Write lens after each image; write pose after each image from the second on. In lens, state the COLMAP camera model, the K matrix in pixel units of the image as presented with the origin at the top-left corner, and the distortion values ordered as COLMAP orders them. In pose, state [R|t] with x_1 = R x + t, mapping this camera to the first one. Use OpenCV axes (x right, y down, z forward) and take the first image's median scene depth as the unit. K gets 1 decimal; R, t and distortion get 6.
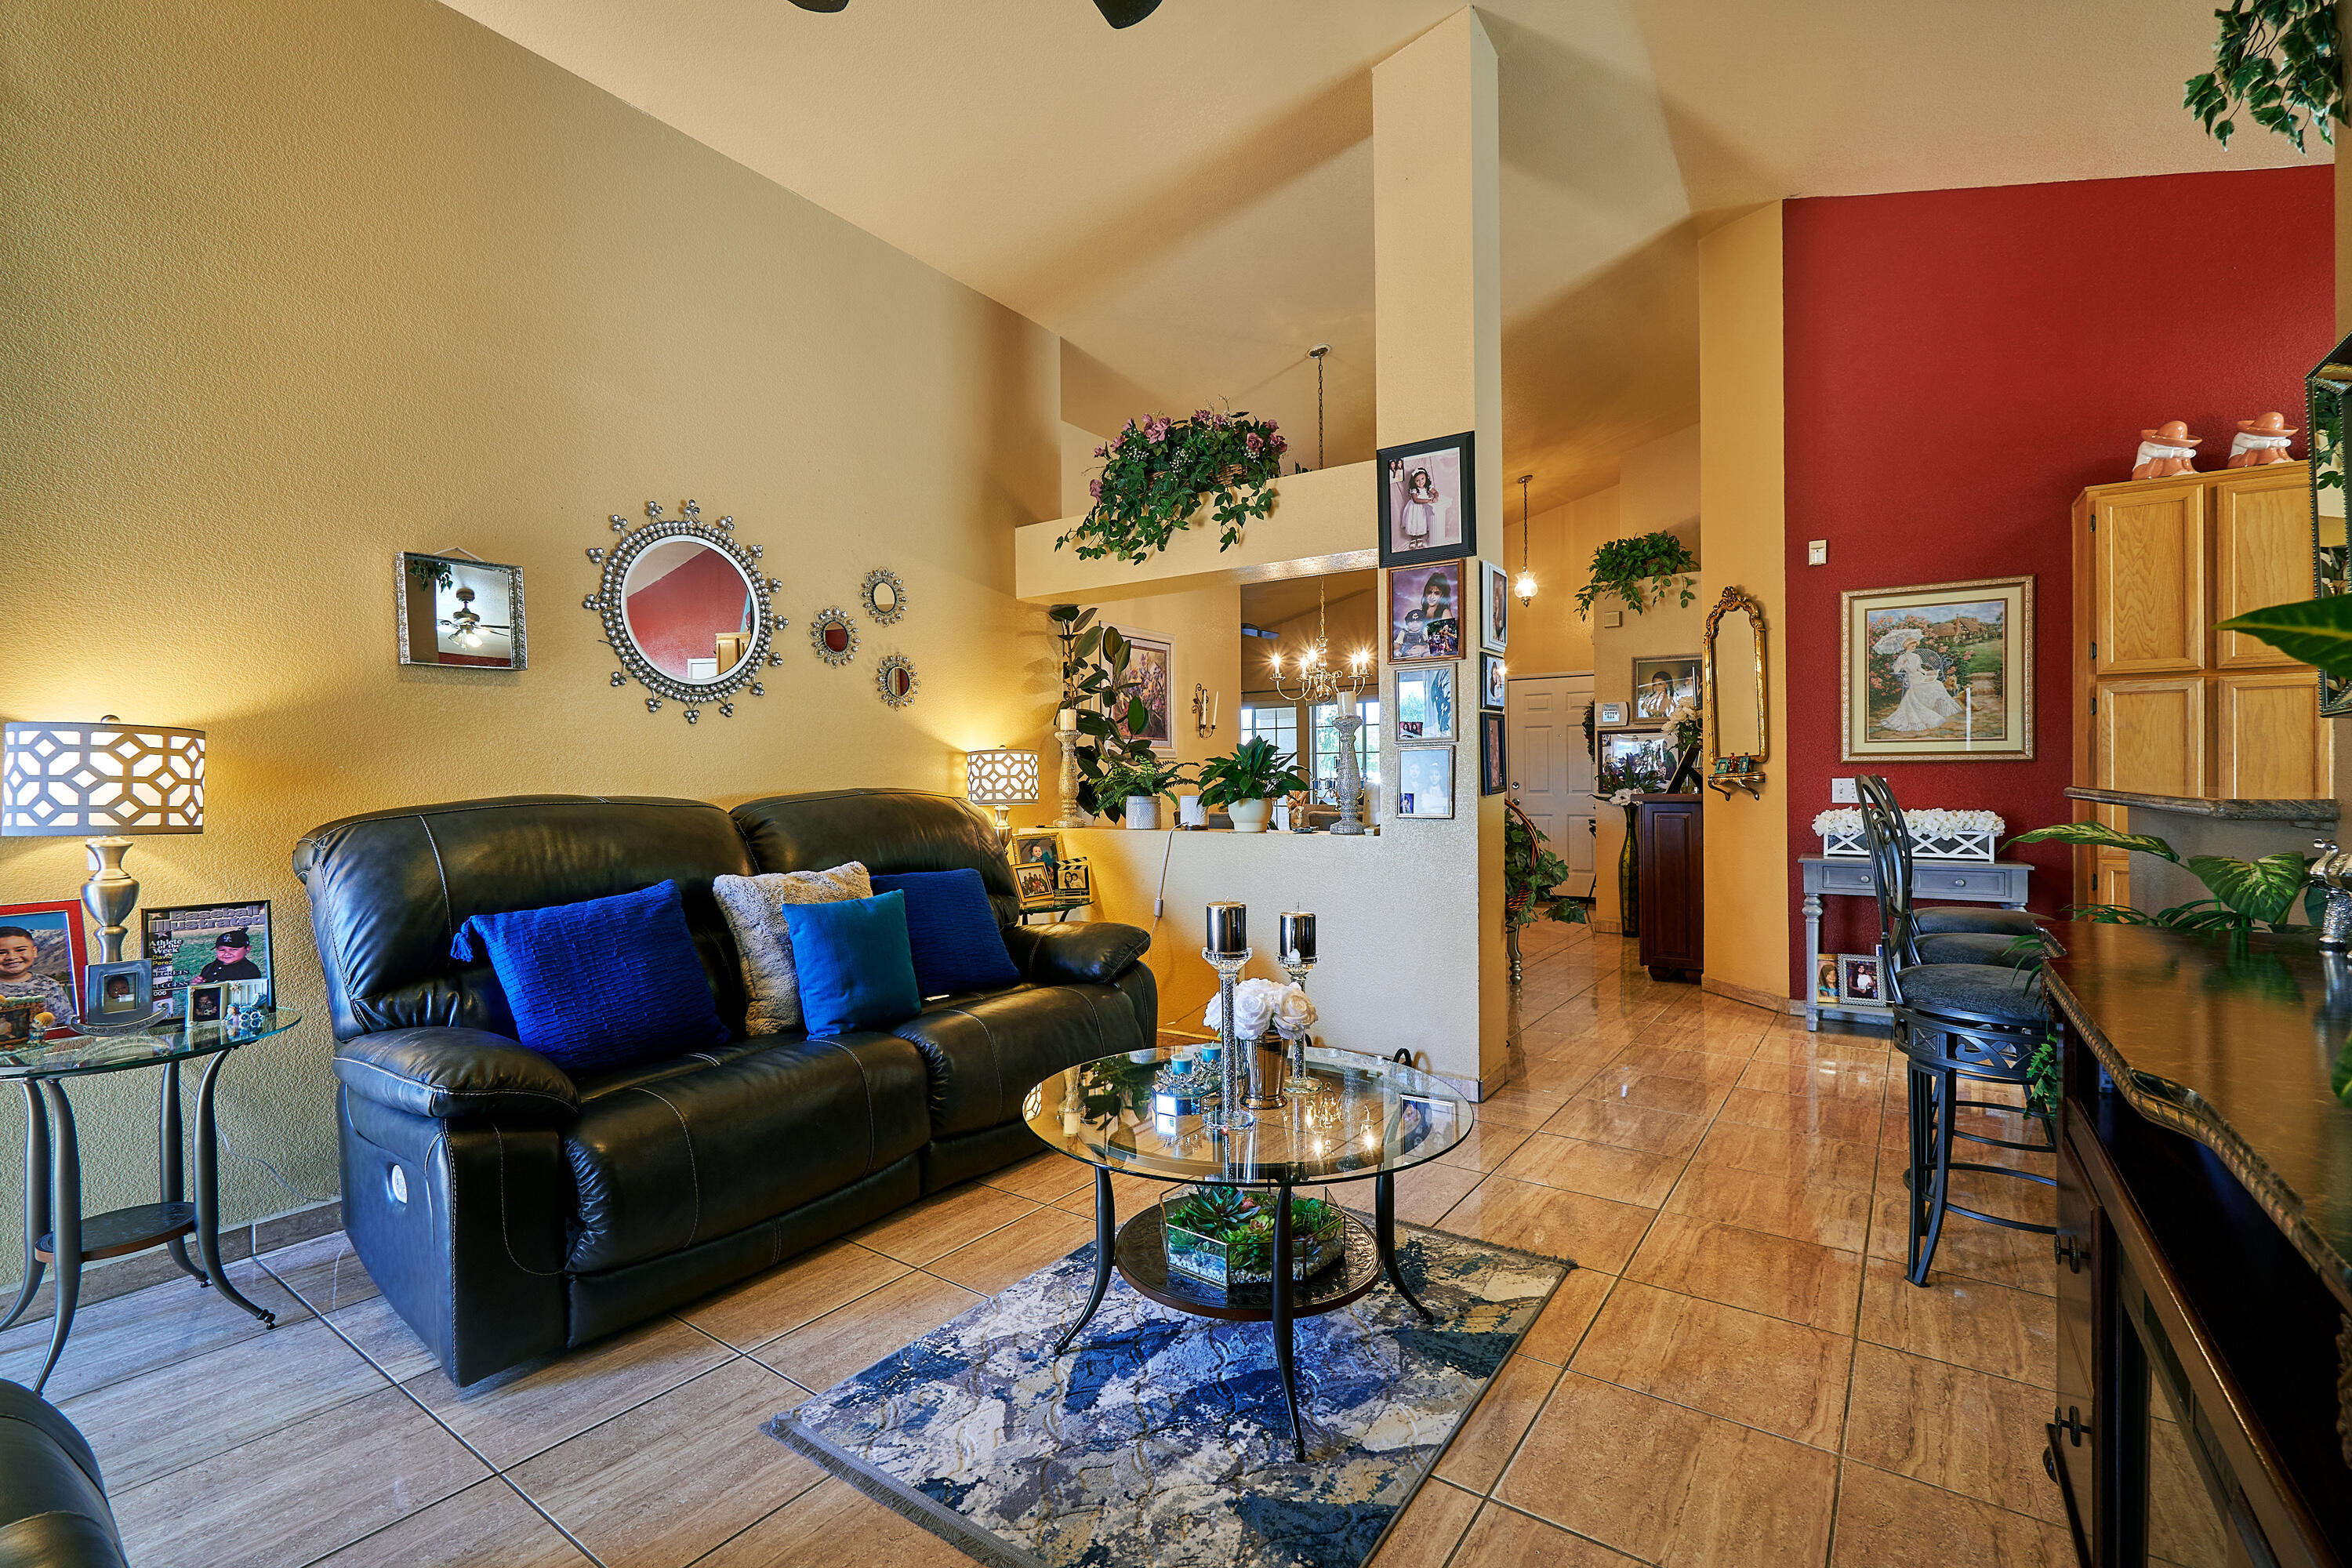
lens RADIAL K [[1036.5, 0, 1173.0], [0, 1036.5, 758.8], [0, 0, 1]] dist [0.019043, 0.000114]
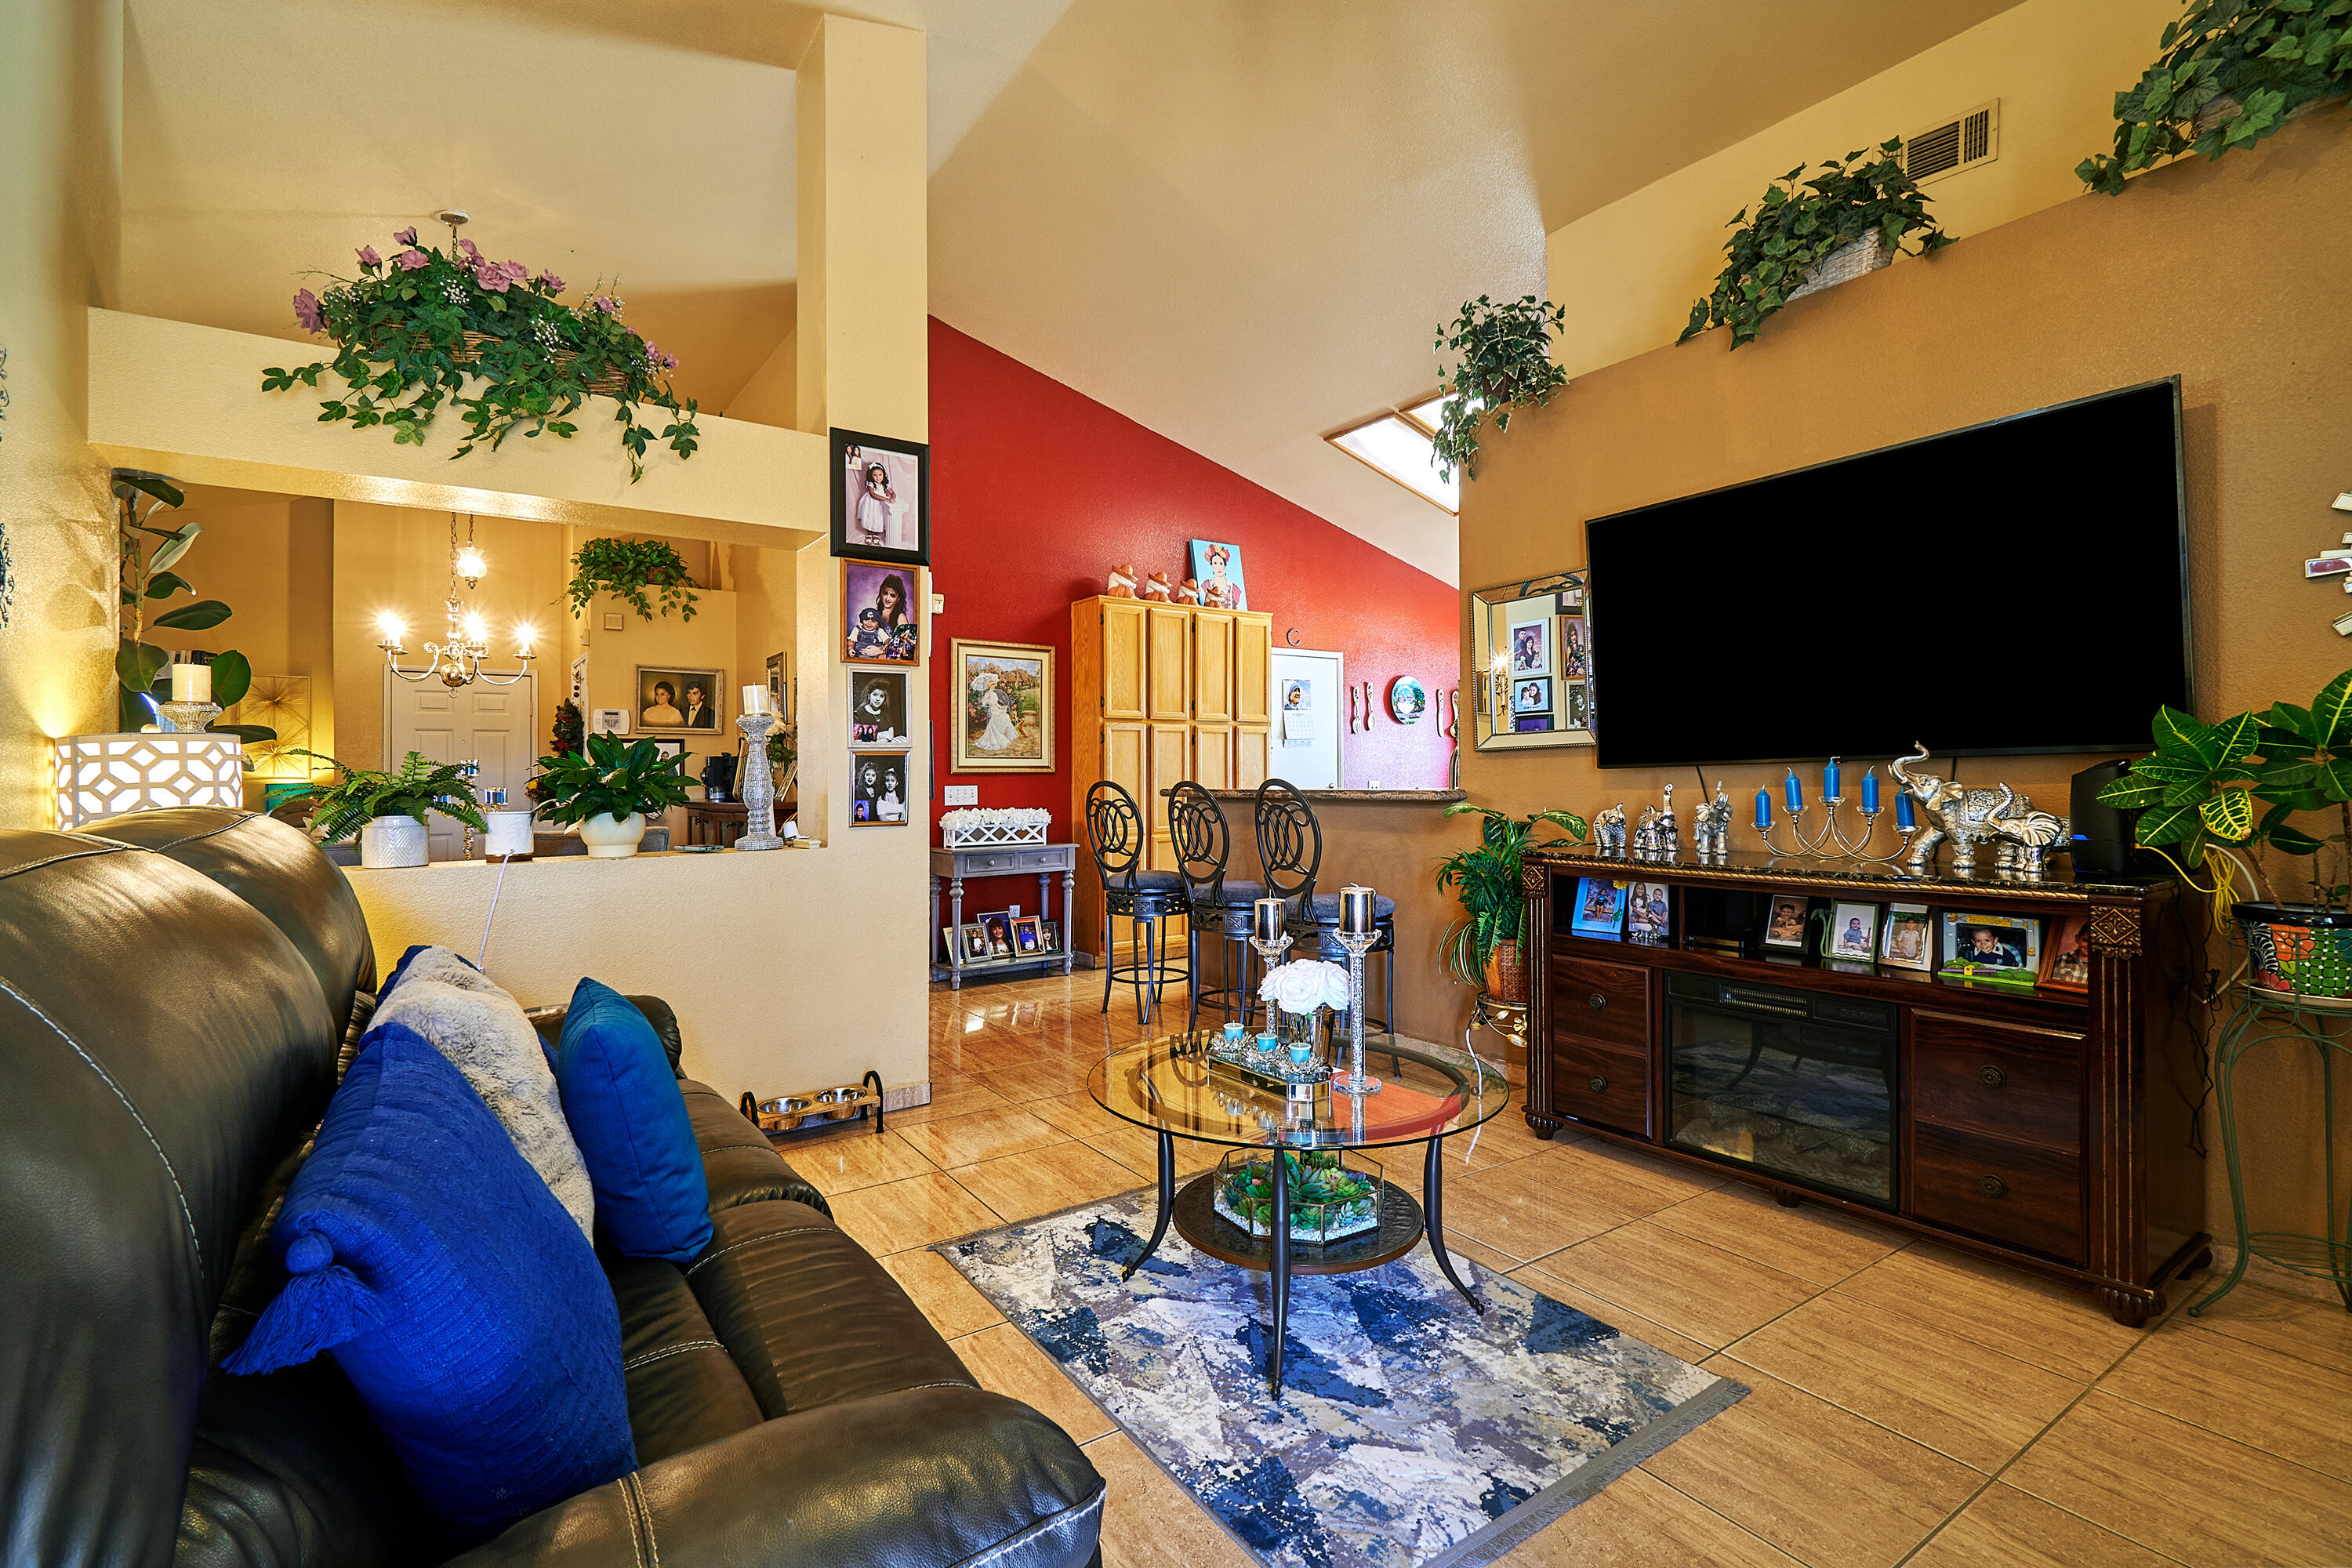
lens RADIAL K [[1023.9, 0, 1157.1], [0, 1023.9, 750.6], [0, 0, 1]] dist [0.018199, -0.000148]
pose [[0.373212, 0.030237, 0.927253, -0.458028], [-0.008482, 0.999538, -0.029180, 0.011058], [-0.927707, 0.003025, 0.373297, 0.340813]]
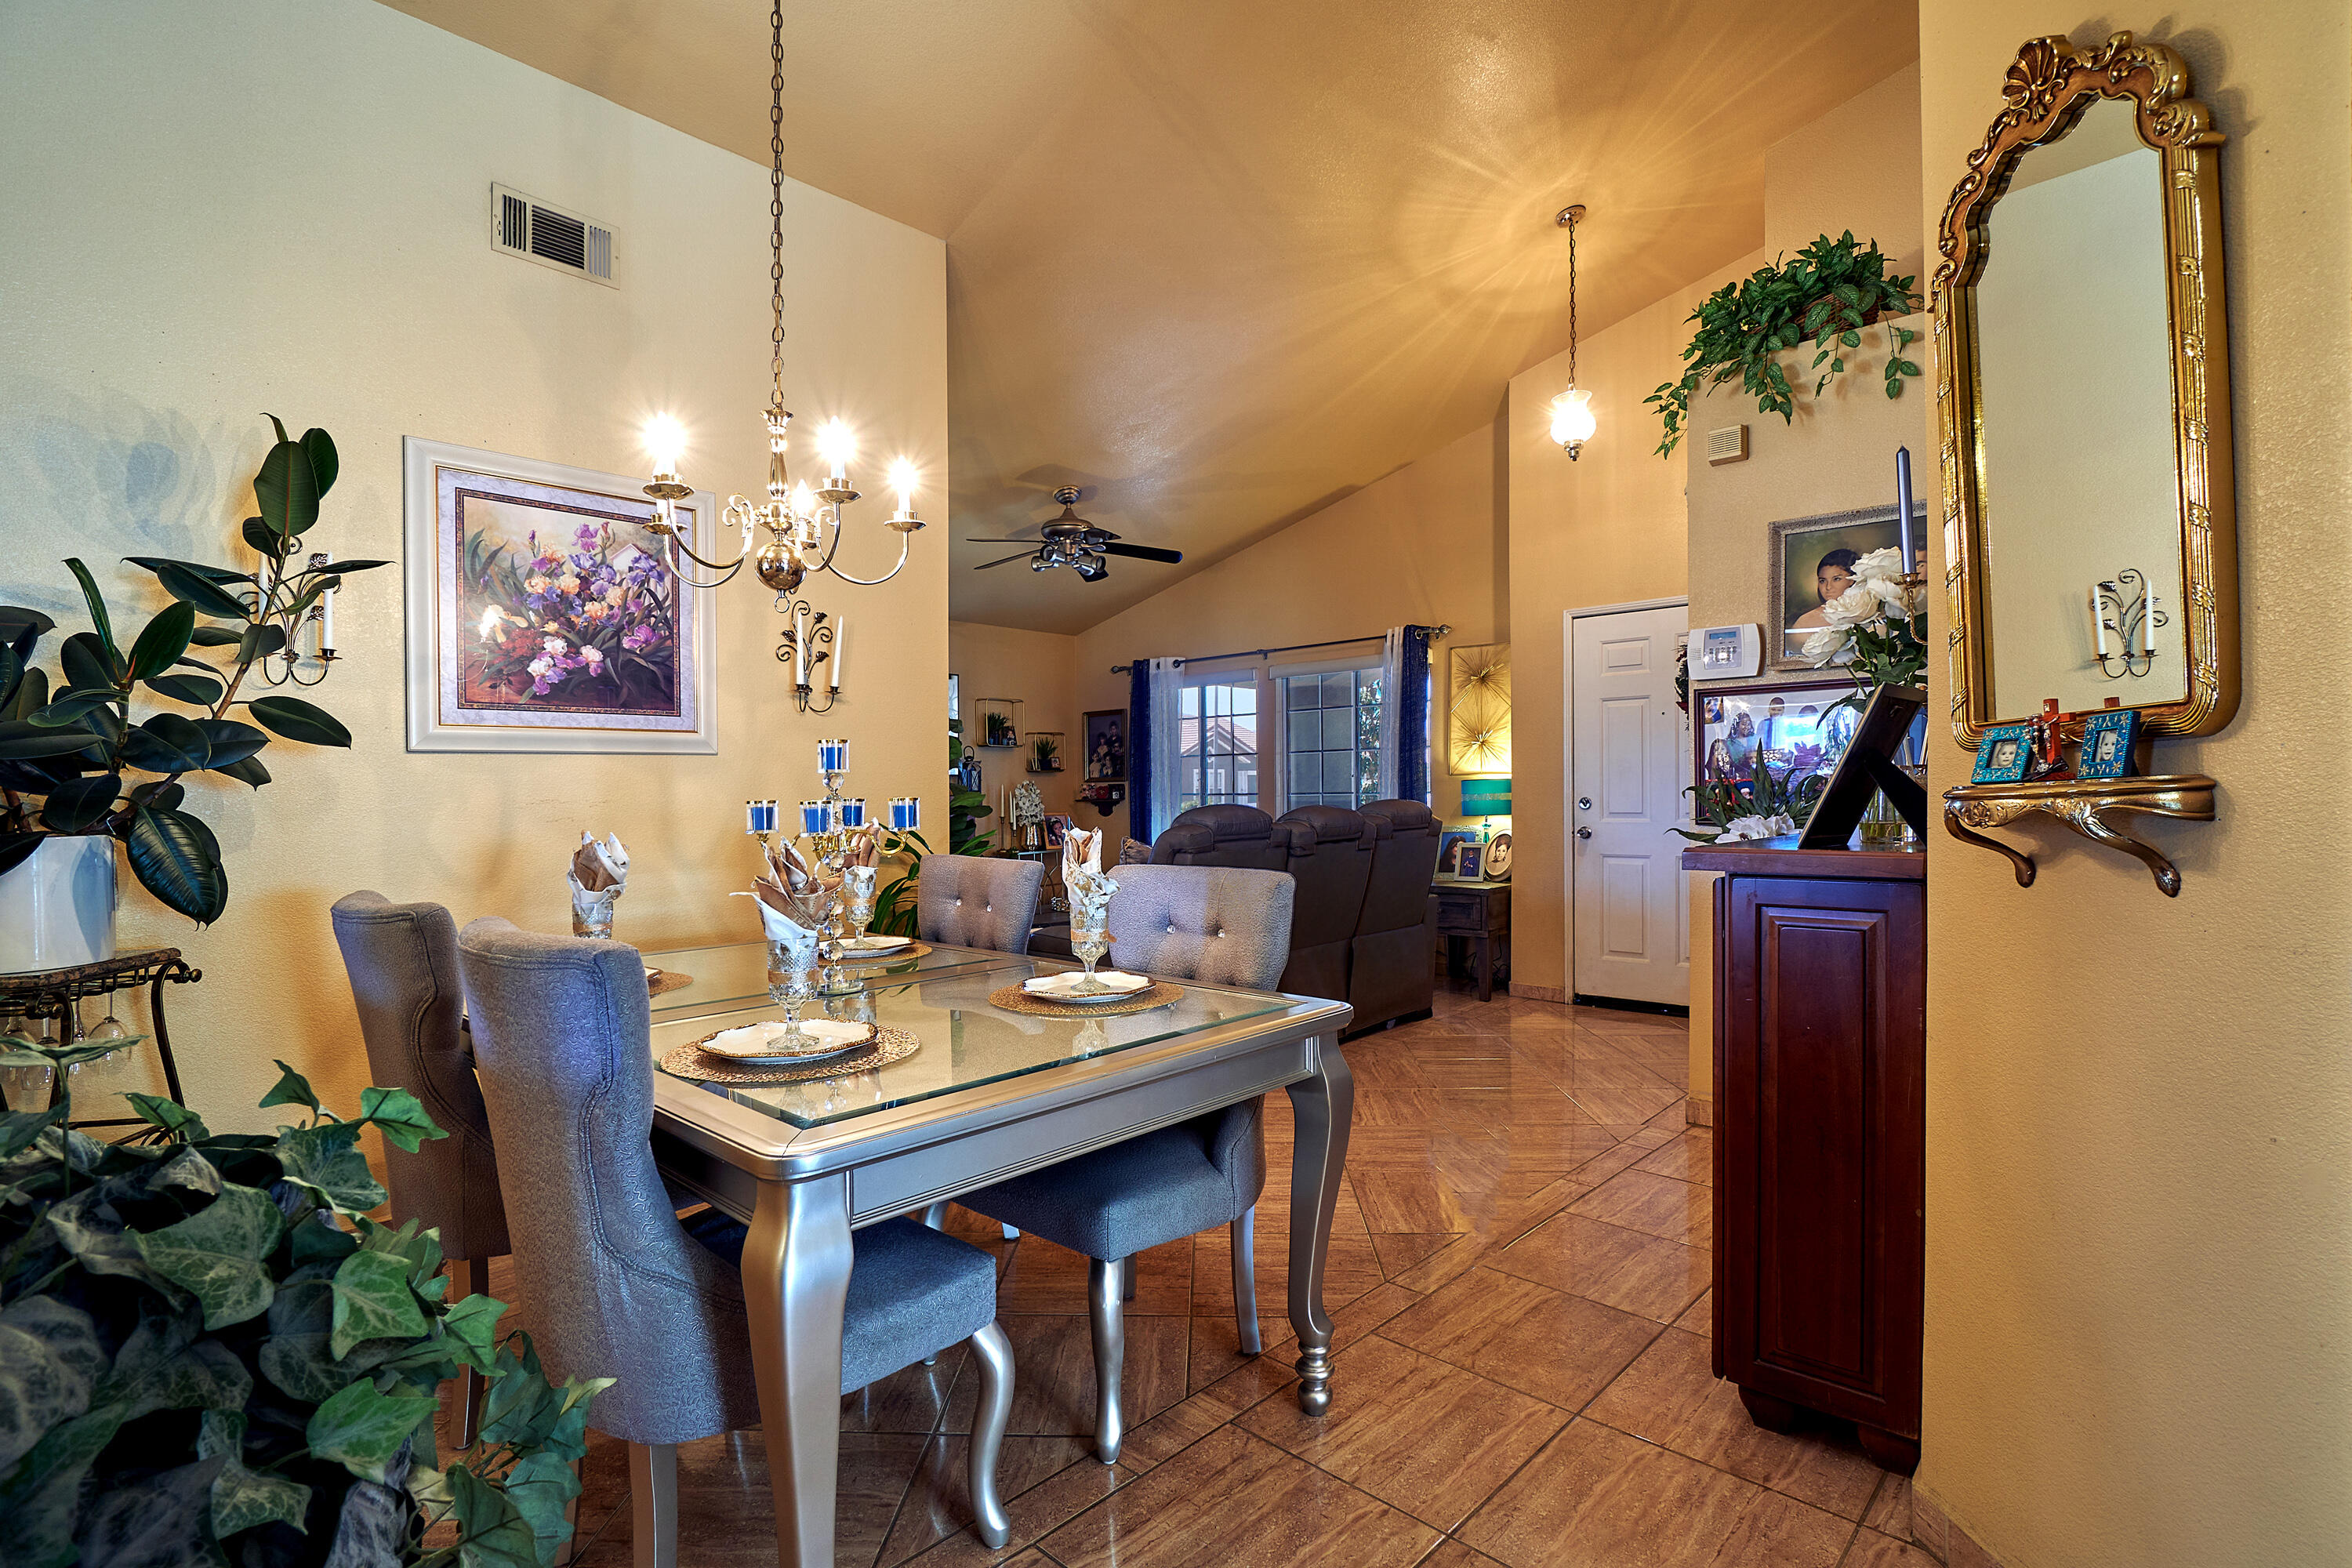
lens RADIAL K [[1080.3, 0, 1174.5], [0, 1080.3, 792.7], [0, 0, 1]] dist [-0.000886, -0.000503]
pose [[0.988455, -0.005229, -0.151427, 0.450893], [0.008728, 0.999710, 0.022449, 0.010939], [0.151266, -0.023512, 0.988213, 0.871816]]
